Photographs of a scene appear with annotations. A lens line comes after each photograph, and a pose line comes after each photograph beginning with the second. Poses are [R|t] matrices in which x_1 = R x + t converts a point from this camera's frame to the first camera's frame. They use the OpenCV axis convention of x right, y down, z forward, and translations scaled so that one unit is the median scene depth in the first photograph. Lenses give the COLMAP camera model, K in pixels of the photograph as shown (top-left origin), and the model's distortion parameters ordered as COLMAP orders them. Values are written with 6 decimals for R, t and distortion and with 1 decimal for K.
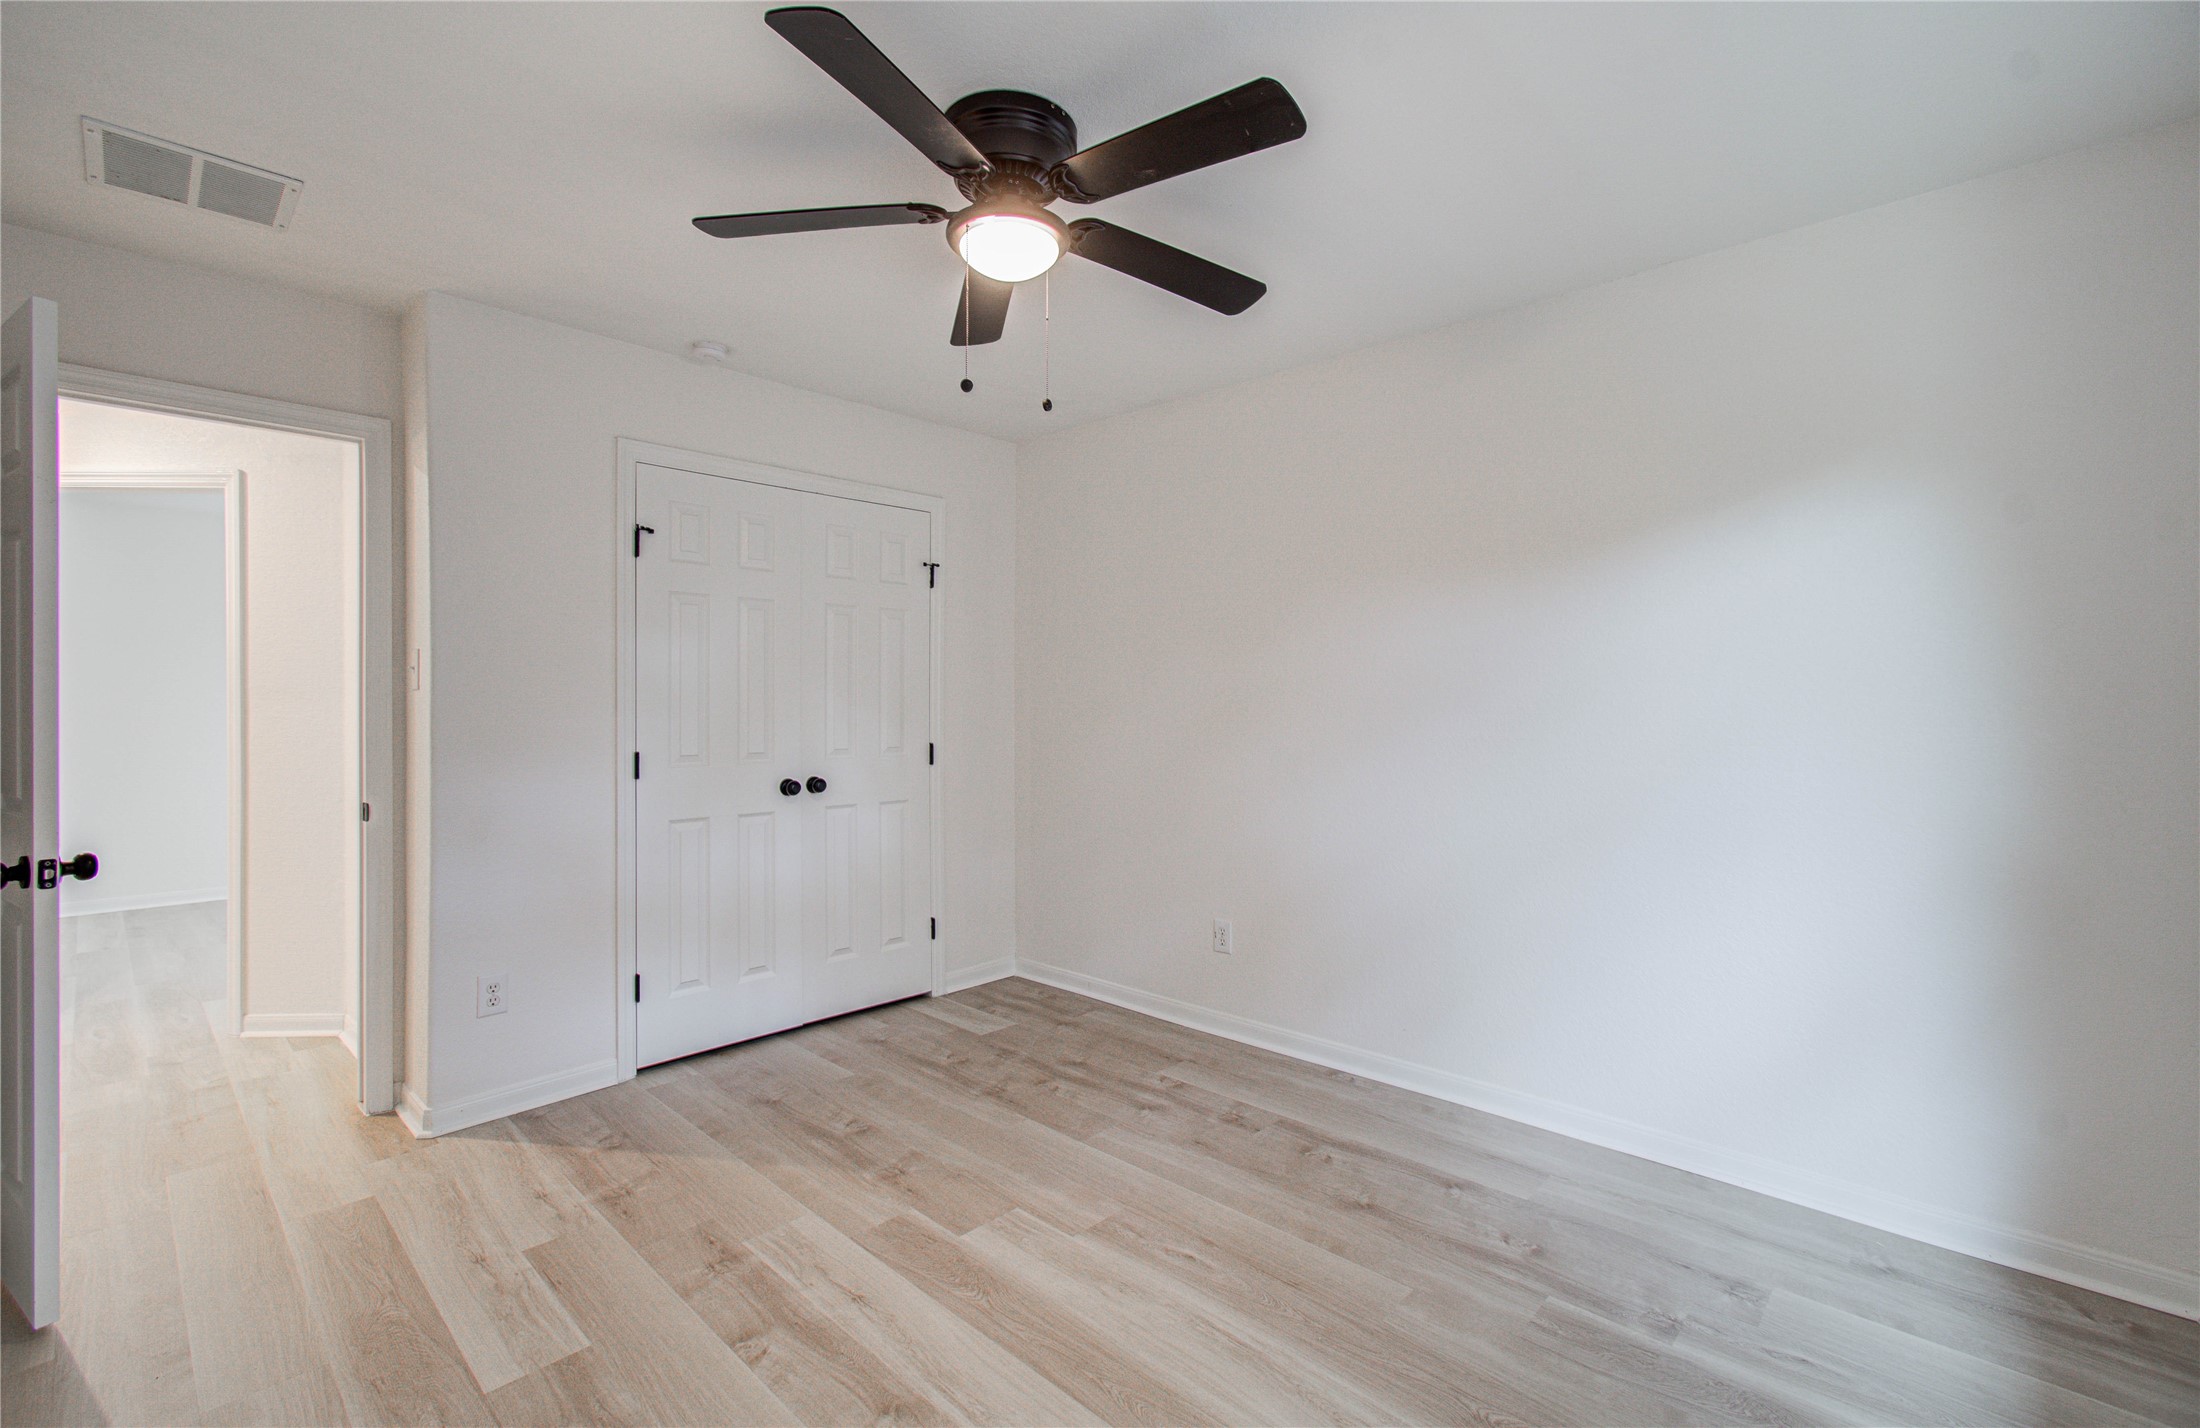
lens RADIAL K [[933.3, 0, 1100.0], [0, 933.3, 714.0], [0, 0, 1]] dist [-0.017393, 0.001218]
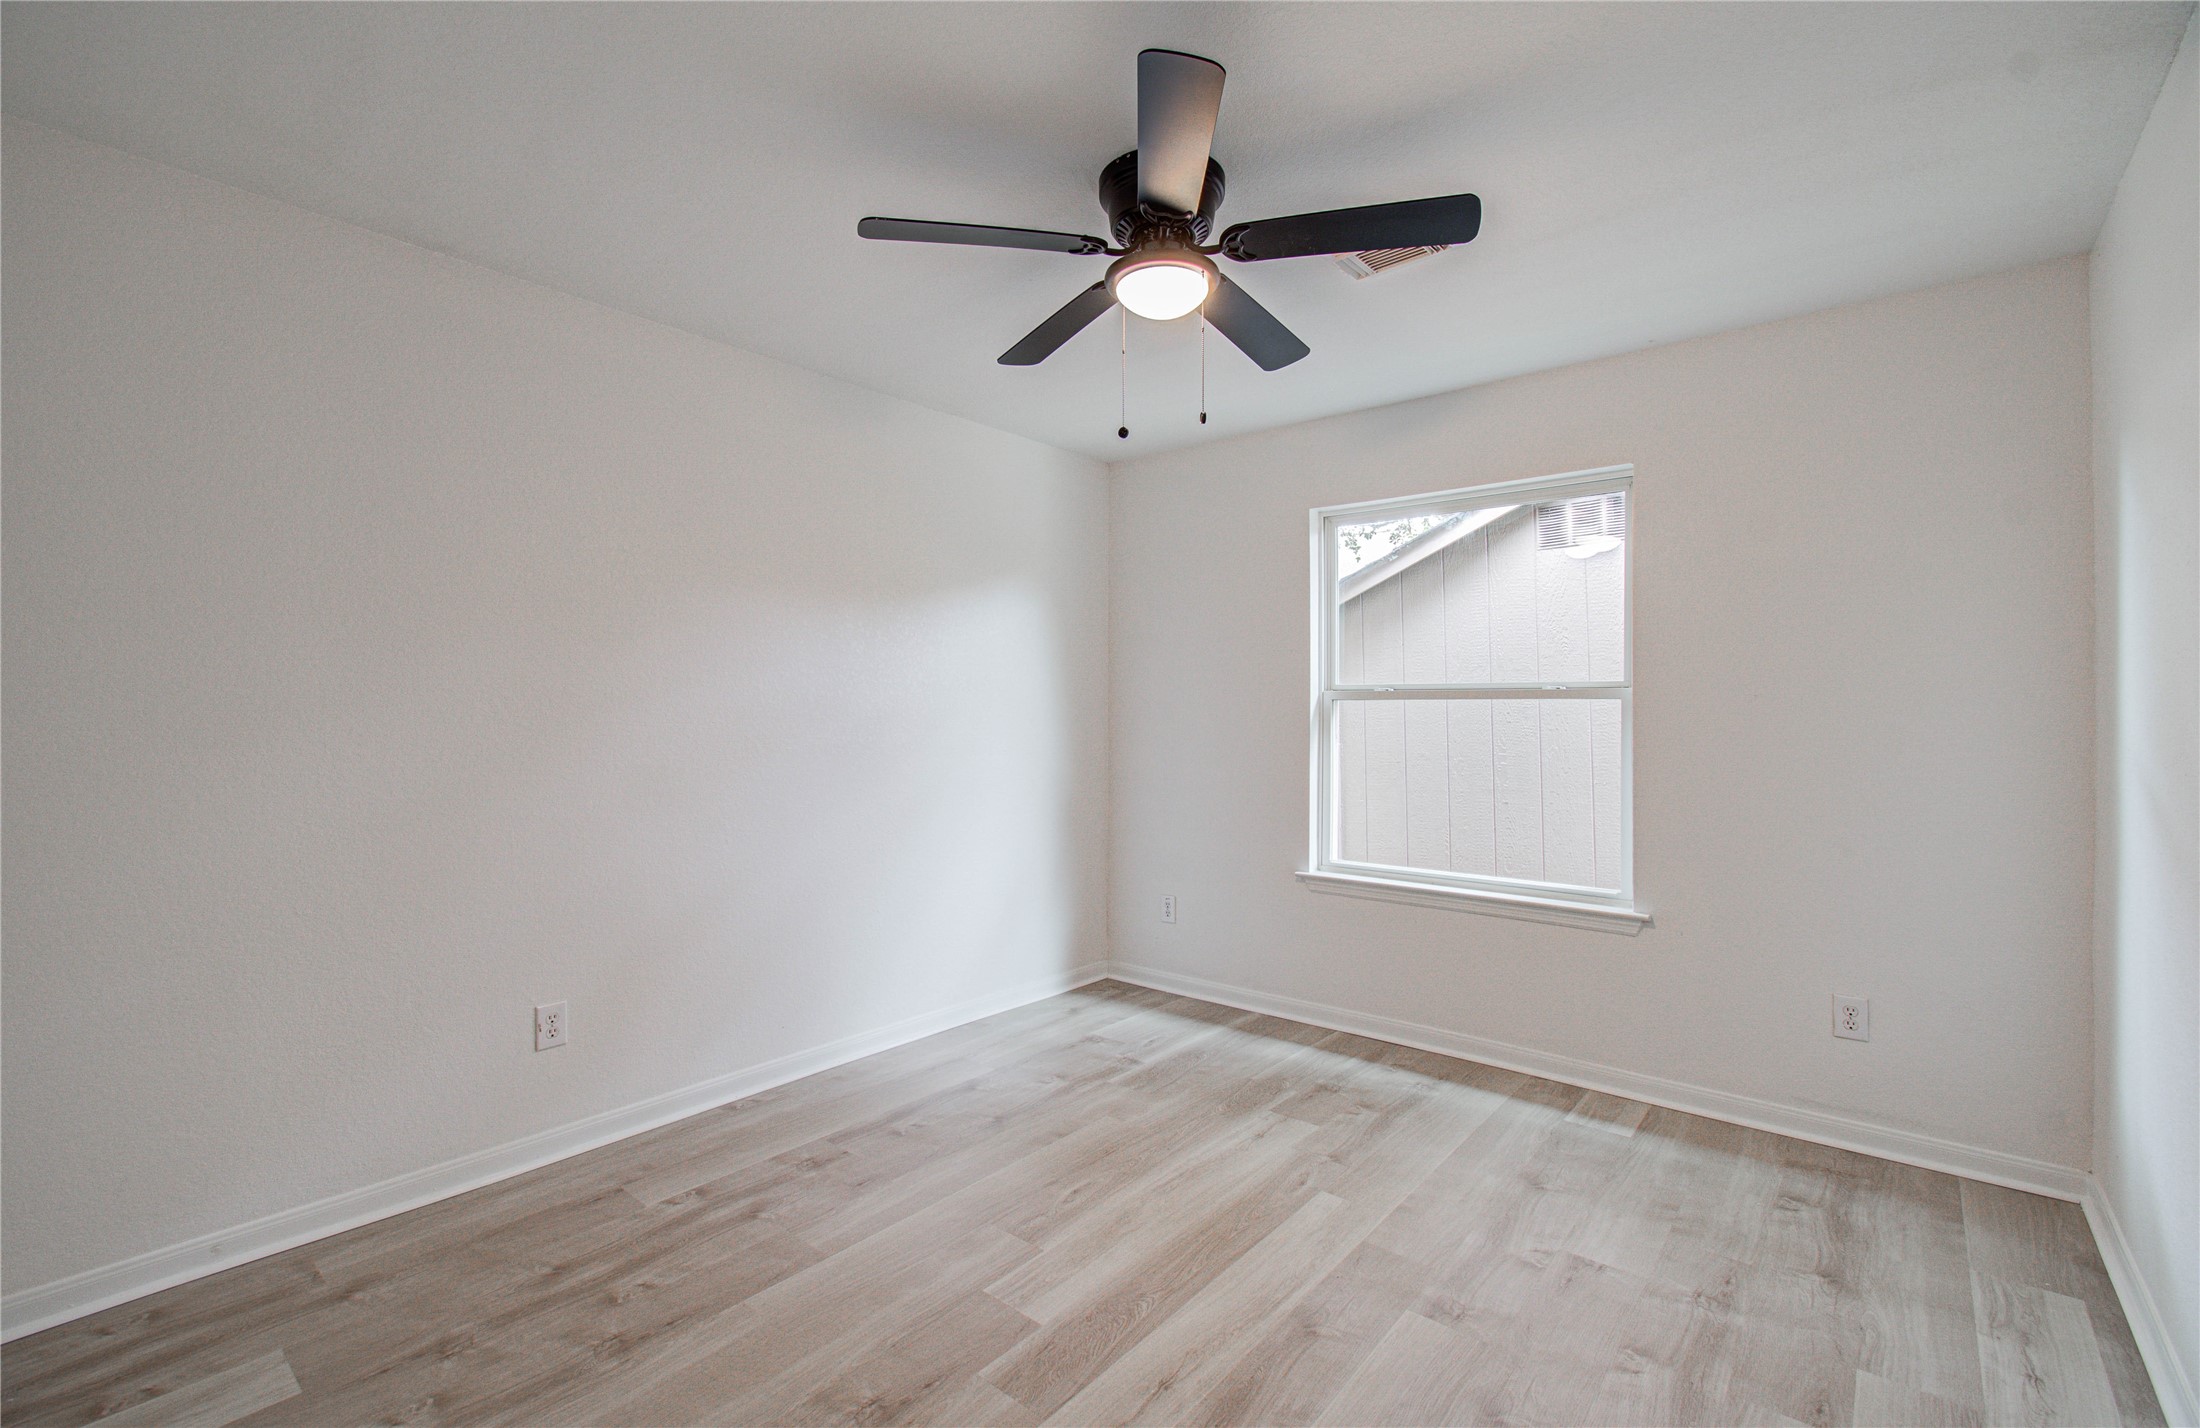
lens RADIAL K [[933.3, 0, 1100.0], [0, 933.3, 714.0], [0, 0, 1]] dist [-0.017393, 0.001218]
pose [[-0.051761, -0.001977, 0.998658, -0.789005], [0.008428, 0.999962, 0.002416, -0.008426], [-0.998624, 0.008542, -0.051742, 0.763654]]
